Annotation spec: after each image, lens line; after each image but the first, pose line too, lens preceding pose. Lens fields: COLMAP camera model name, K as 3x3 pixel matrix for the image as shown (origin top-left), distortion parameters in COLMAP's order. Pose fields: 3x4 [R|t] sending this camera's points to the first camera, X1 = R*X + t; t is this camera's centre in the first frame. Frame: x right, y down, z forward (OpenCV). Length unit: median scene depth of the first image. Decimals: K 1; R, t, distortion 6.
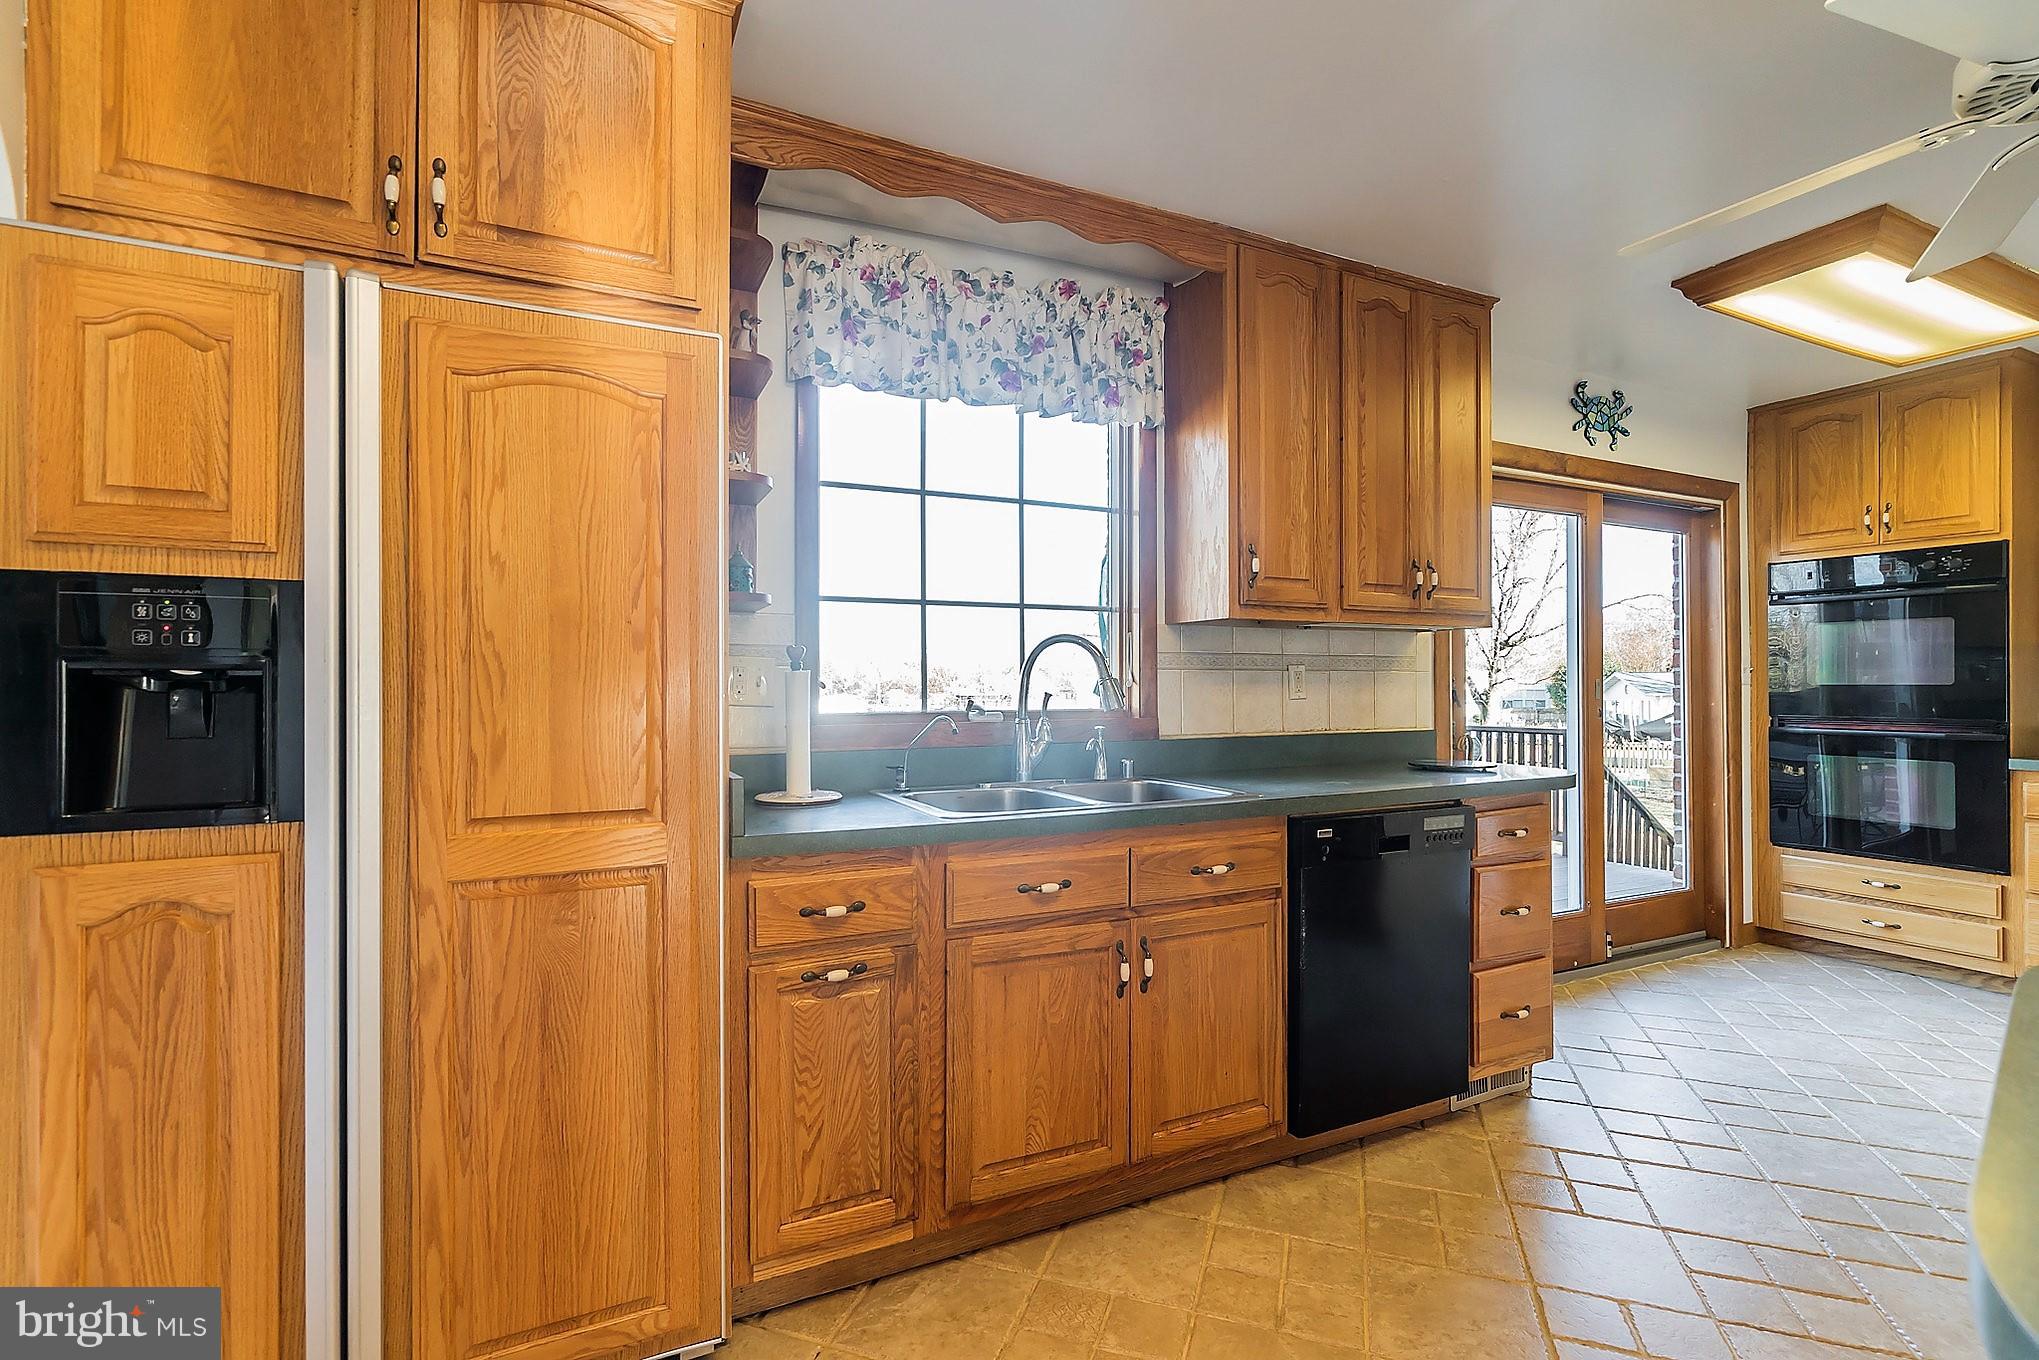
lens RADIAL K [[934.0, 0, 1026.7], [0, 934.0, 682.2], [0, 0, 1]] dist [0.004143, 0.000261]
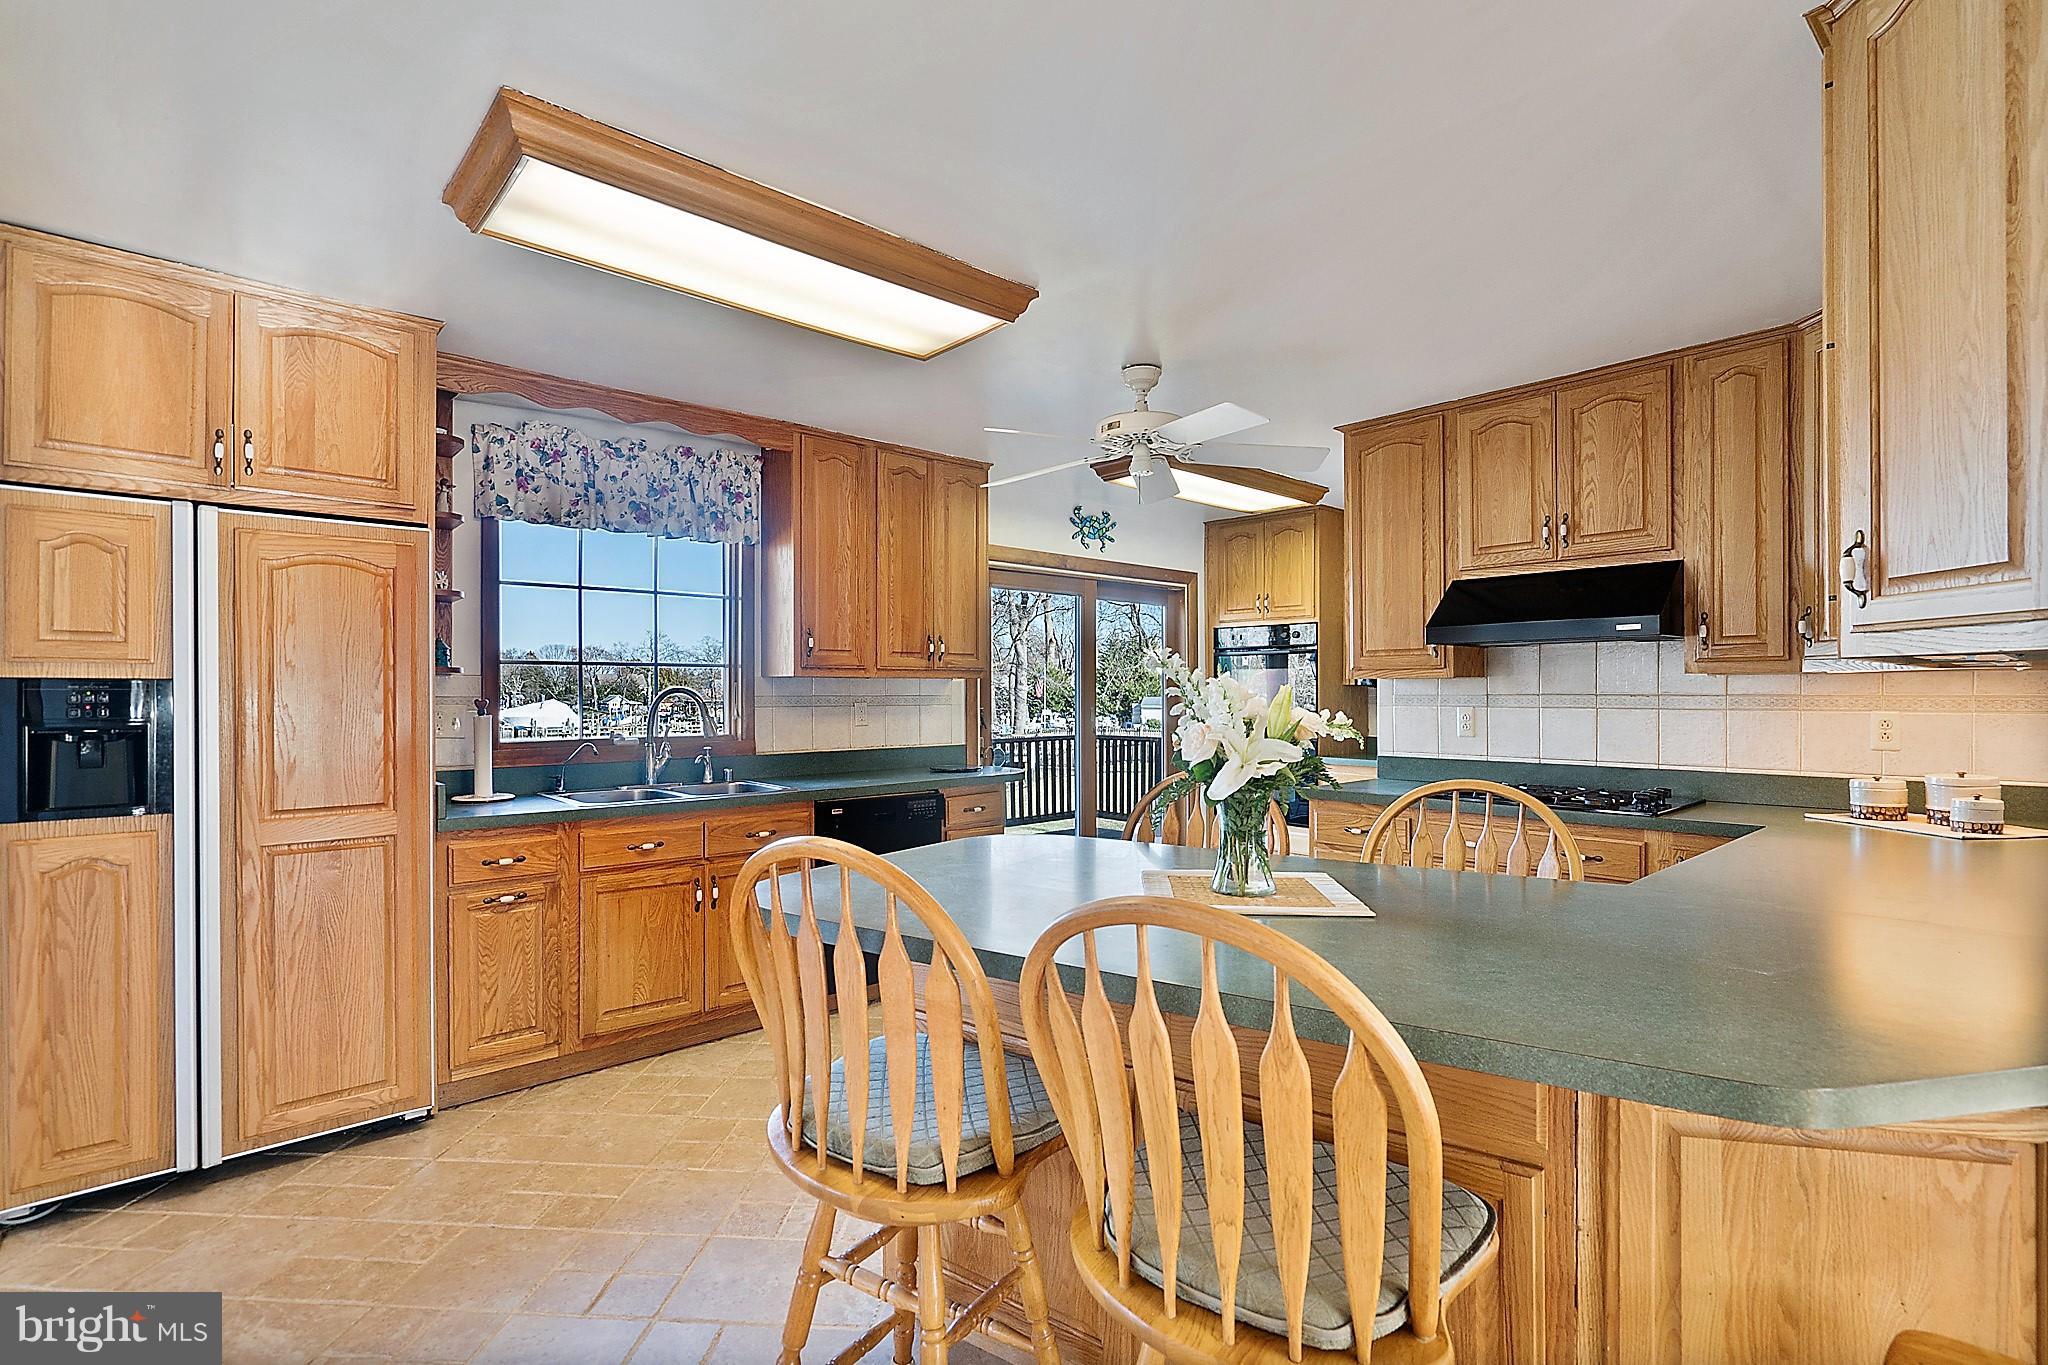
lens RADIAL K [[938.1, 0, 1010.7], [0, 938.1, 697.6], [0, 0, 1]] dist [0.004143, 0.000261]
pose [[0.966414, 0.001945, 0.256983, 0.216051], [-0.004921, 0.999928, 0.010940, -0.068456], [-0.256943, -0.011837, 0.966354, -0.784879]]
